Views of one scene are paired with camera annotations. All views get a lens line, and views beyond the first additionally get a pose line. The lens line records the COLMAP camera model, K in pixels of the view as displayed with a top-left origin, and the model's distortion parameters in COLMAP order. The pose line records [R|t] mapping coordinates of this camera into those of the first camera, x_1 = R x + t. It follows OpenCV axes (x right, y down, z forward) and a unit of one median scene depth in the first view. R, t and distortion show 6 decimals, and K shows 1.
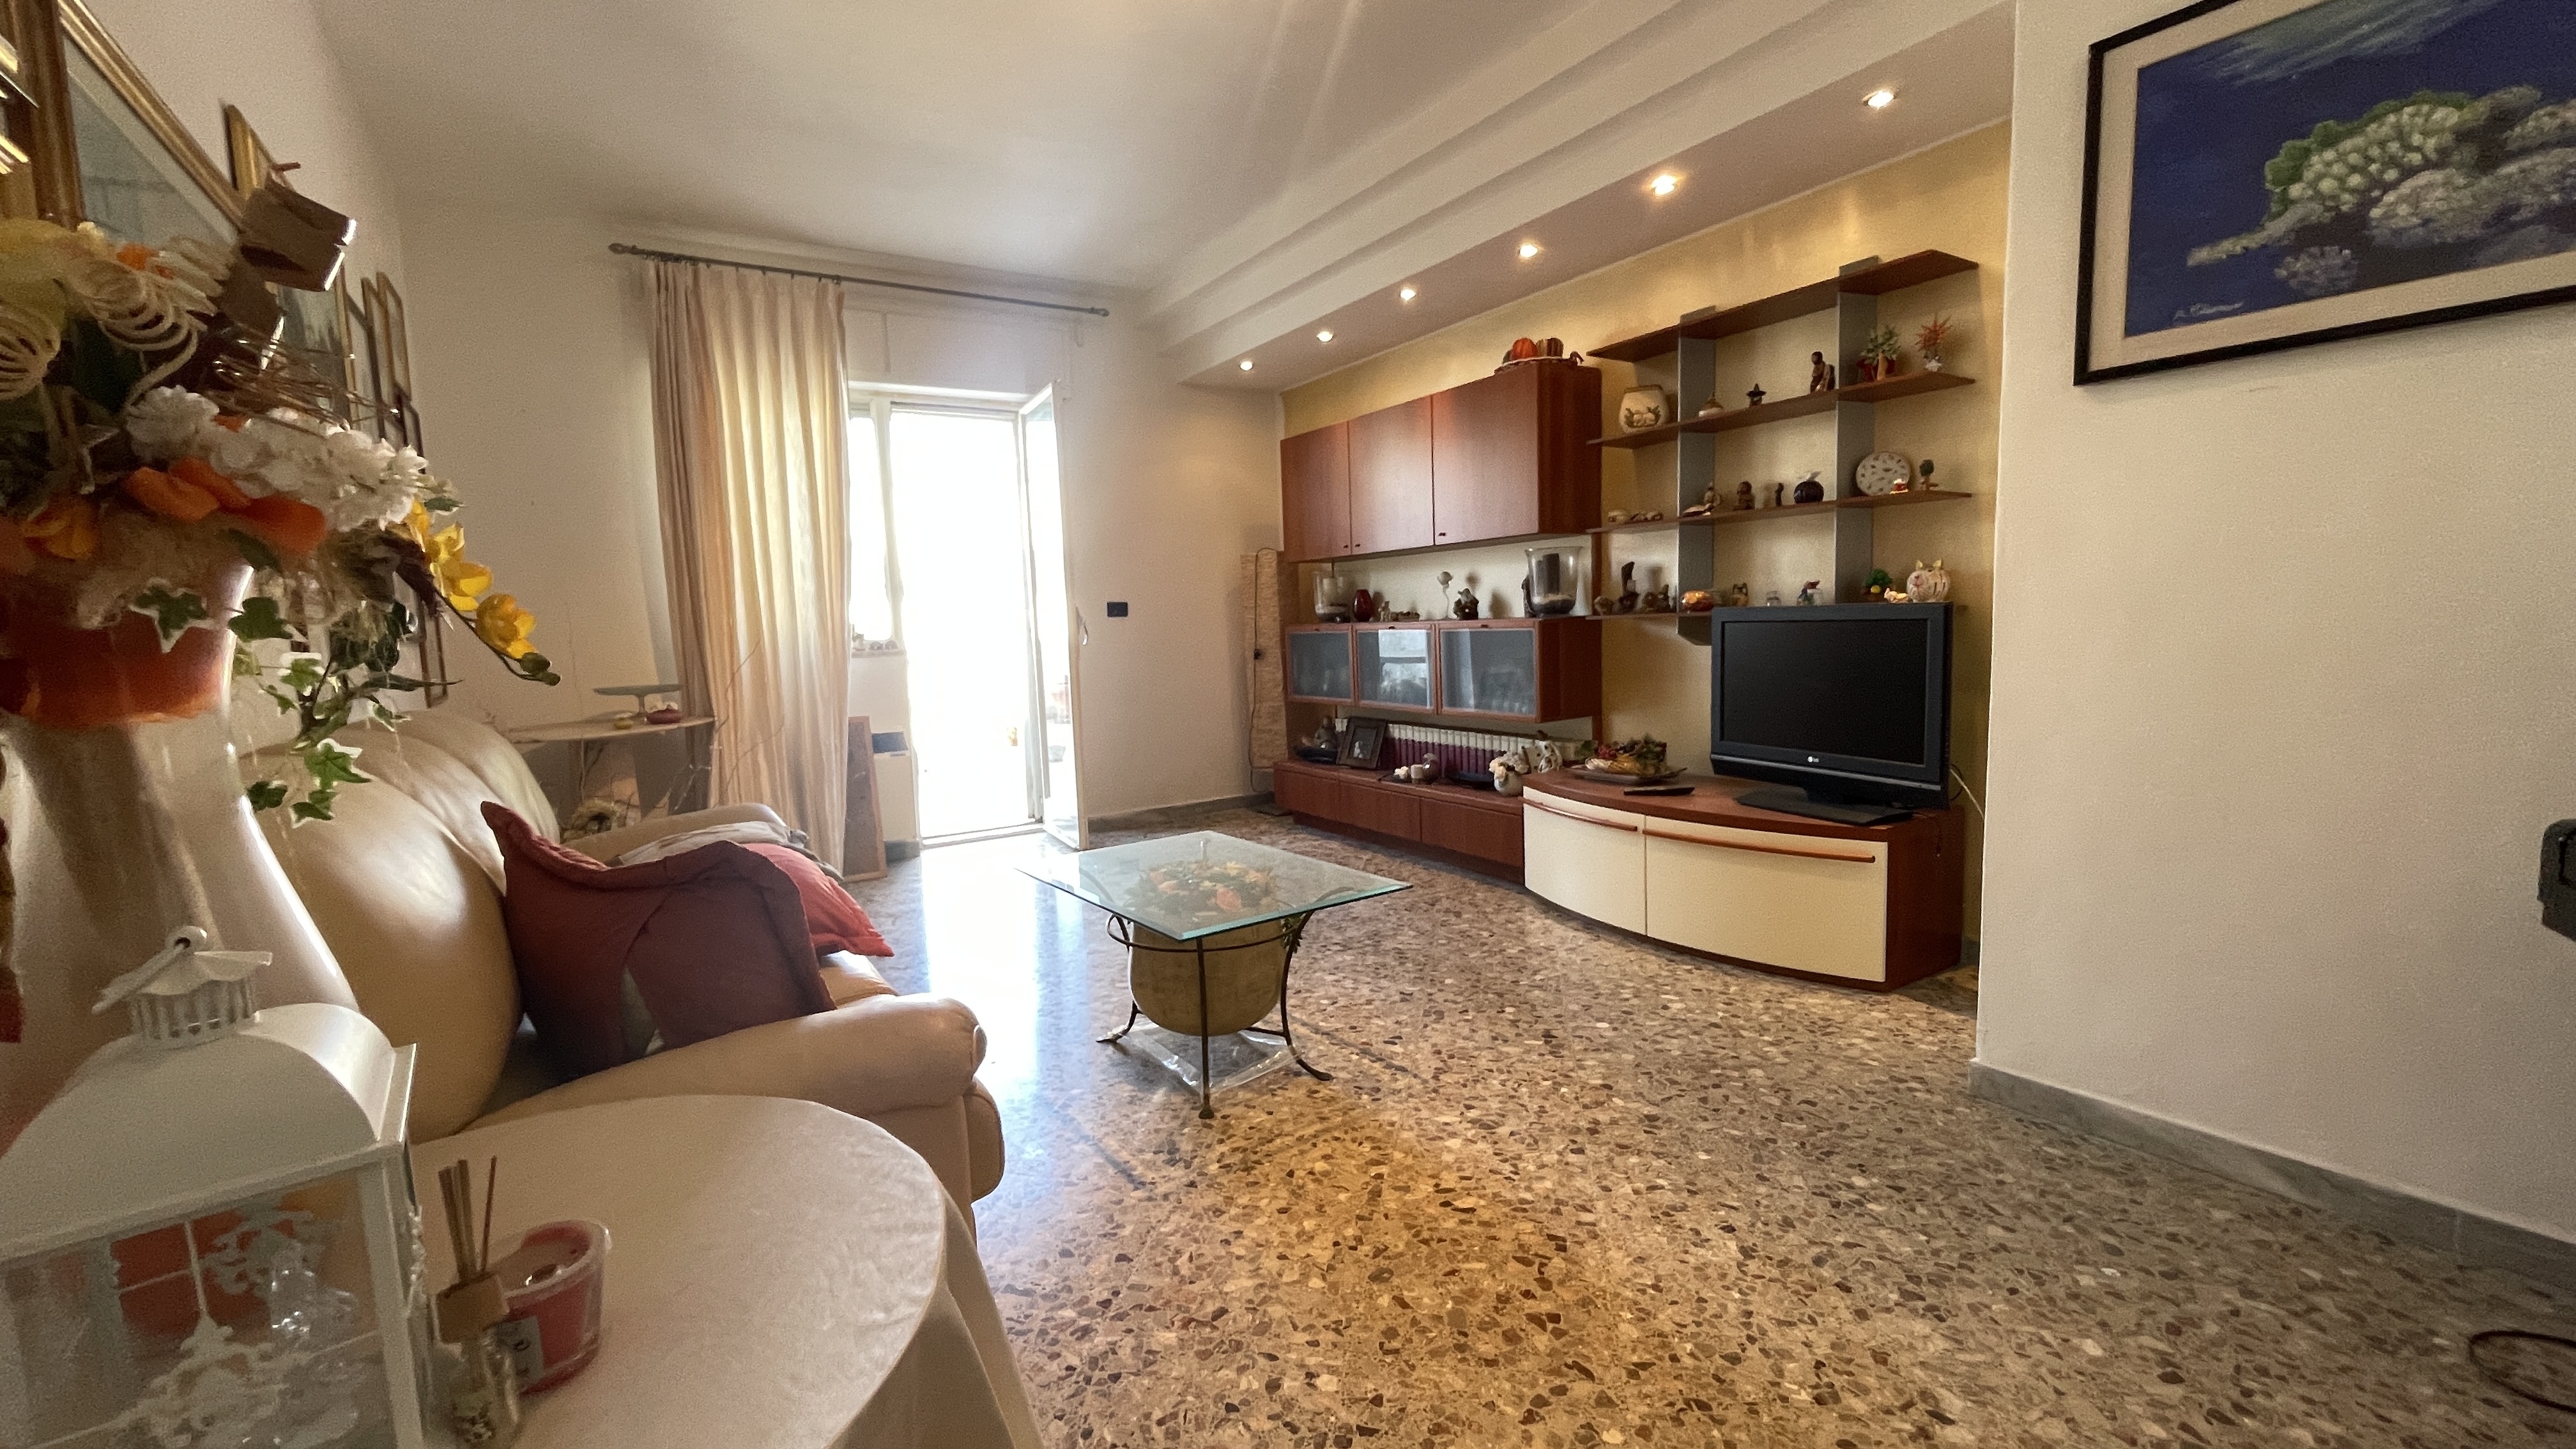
lens RADIAL K [[1053.8, 0, 1299.3], [0, 1053.8, 722.1], [0, 0, 1]] dist [-0.012143, 0.003783]
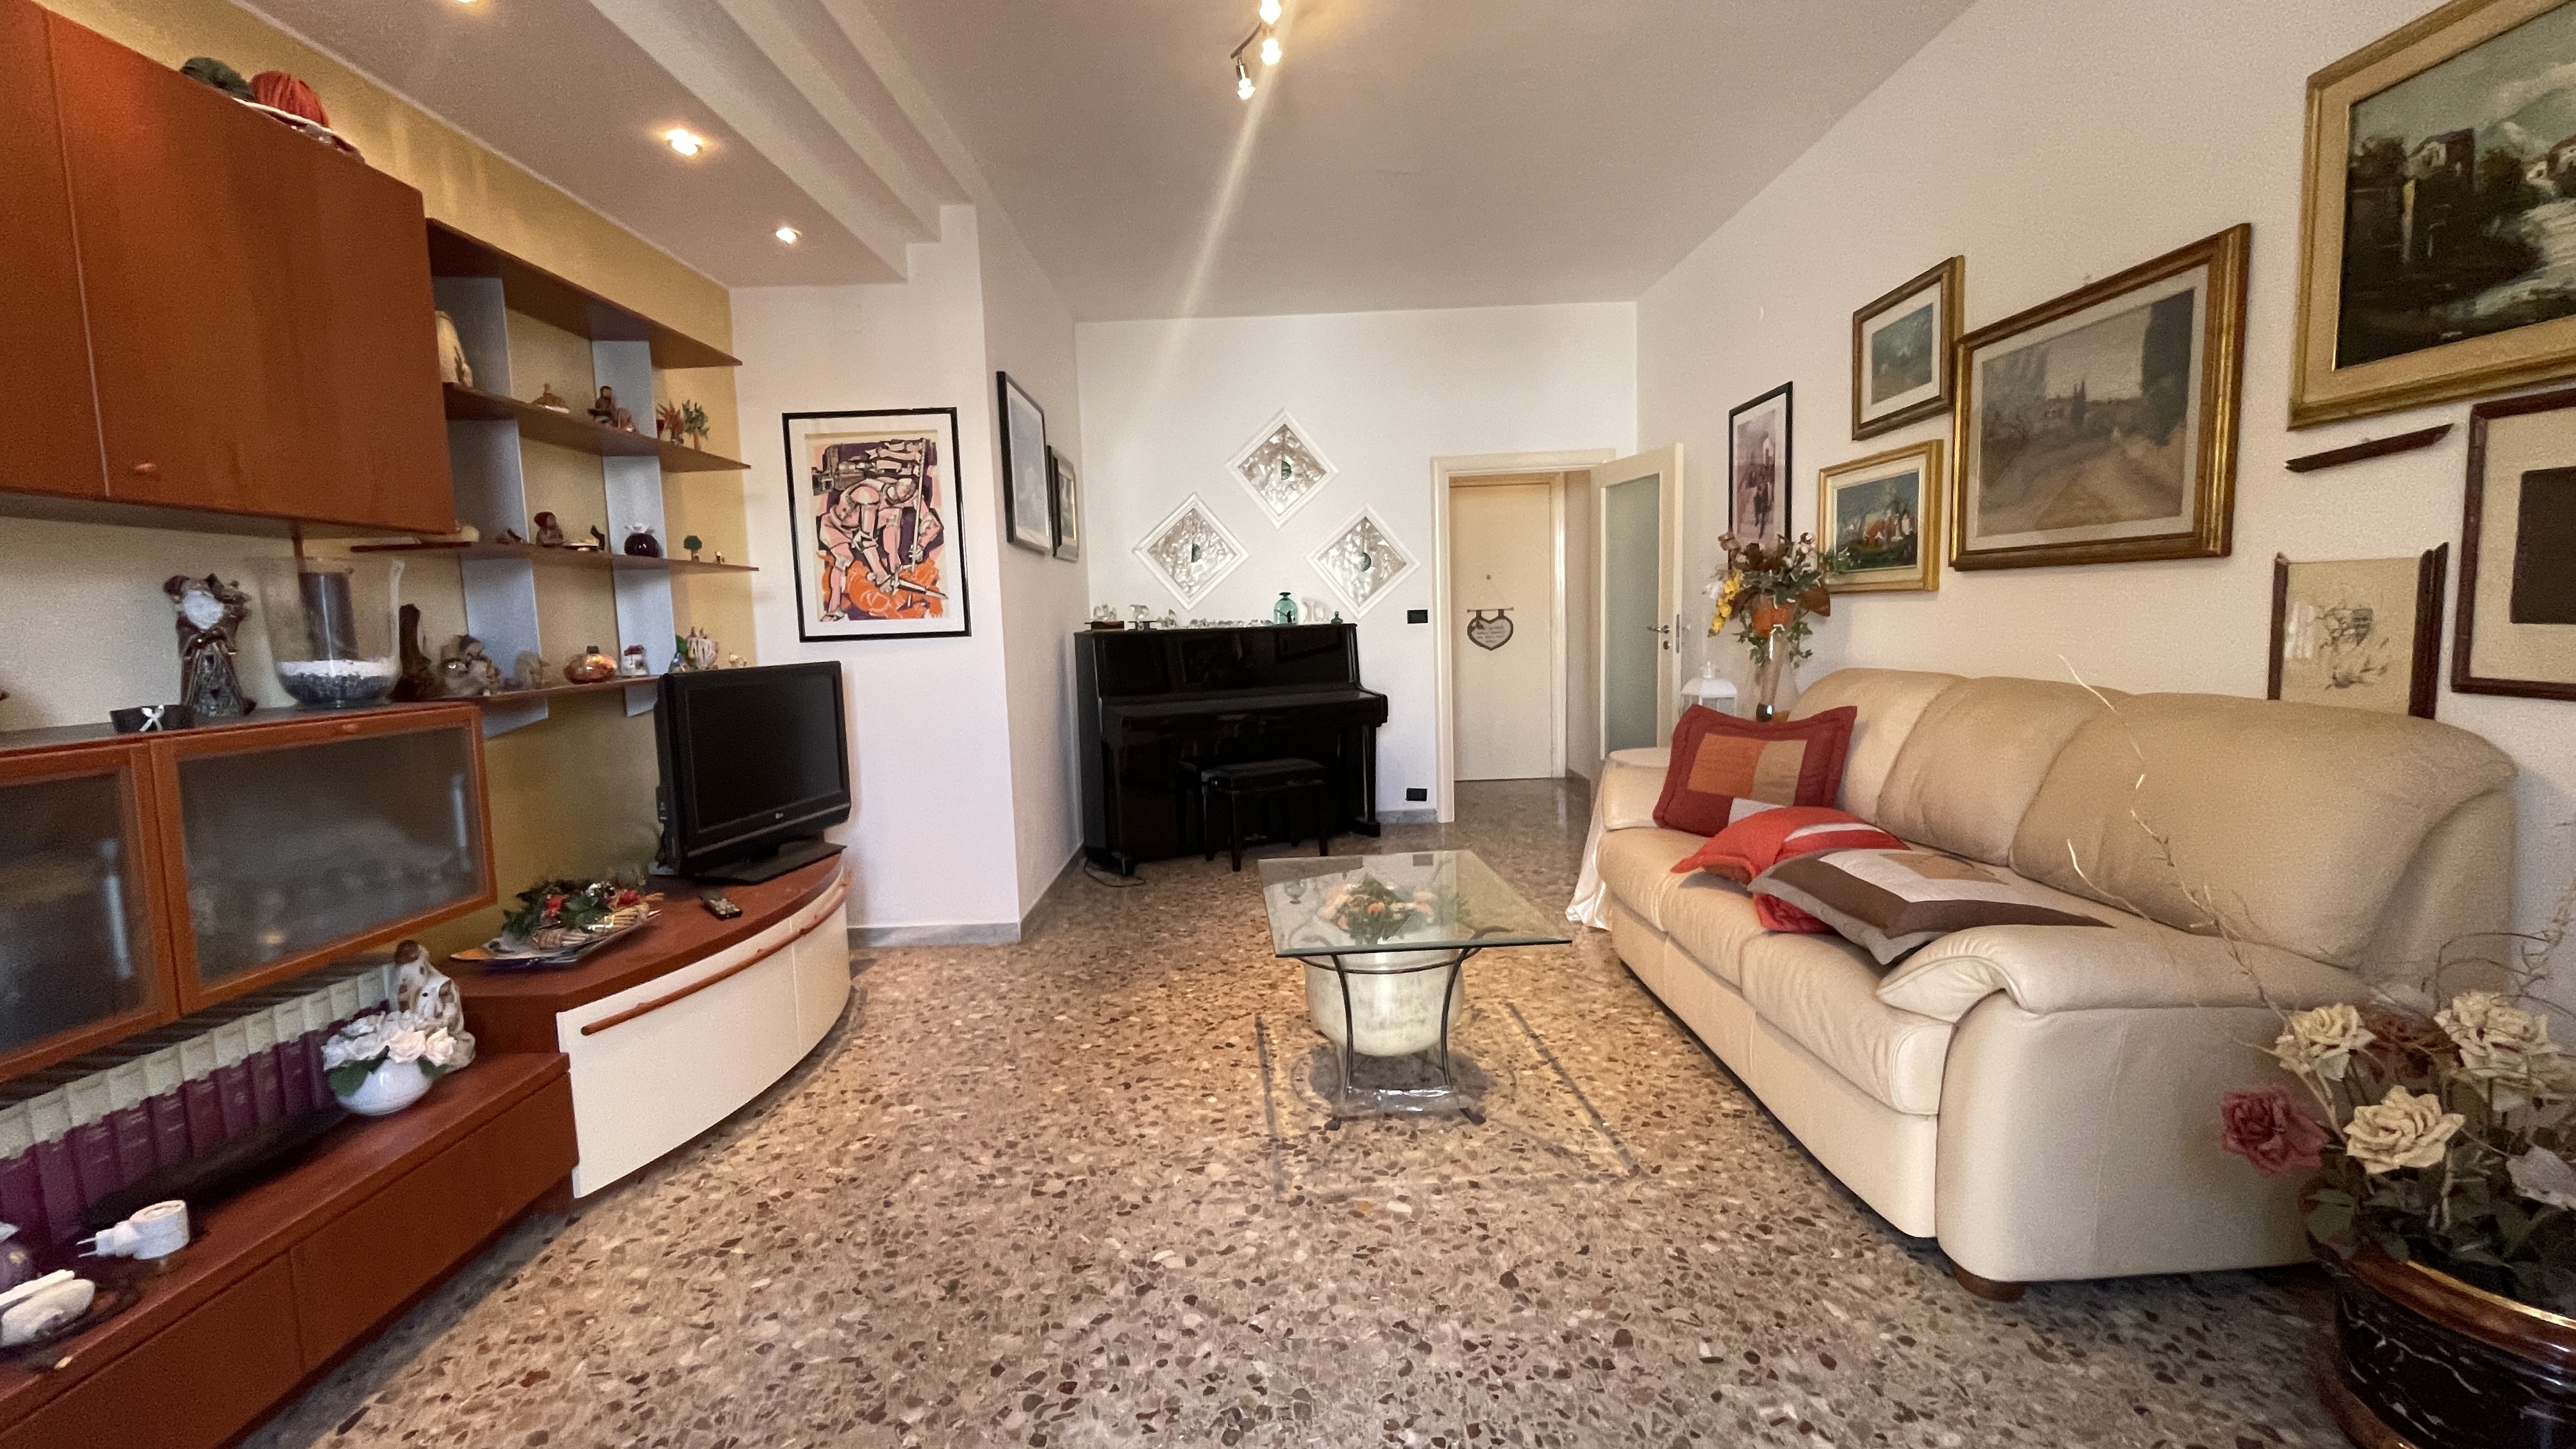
lens RADIAL K [[1053.8, 0, 1299.5], [0, 1053.8, 722.9], [0, 0, 1]] dist [-0.012143, 0.003783]
pose [[-0.843231, 0.009736, 0.537463, -0.540752], [0.113735, 0.980431, 0.160681, -0.173365], [-0.525381, 0.196620, -0.827838, 1.766951]]
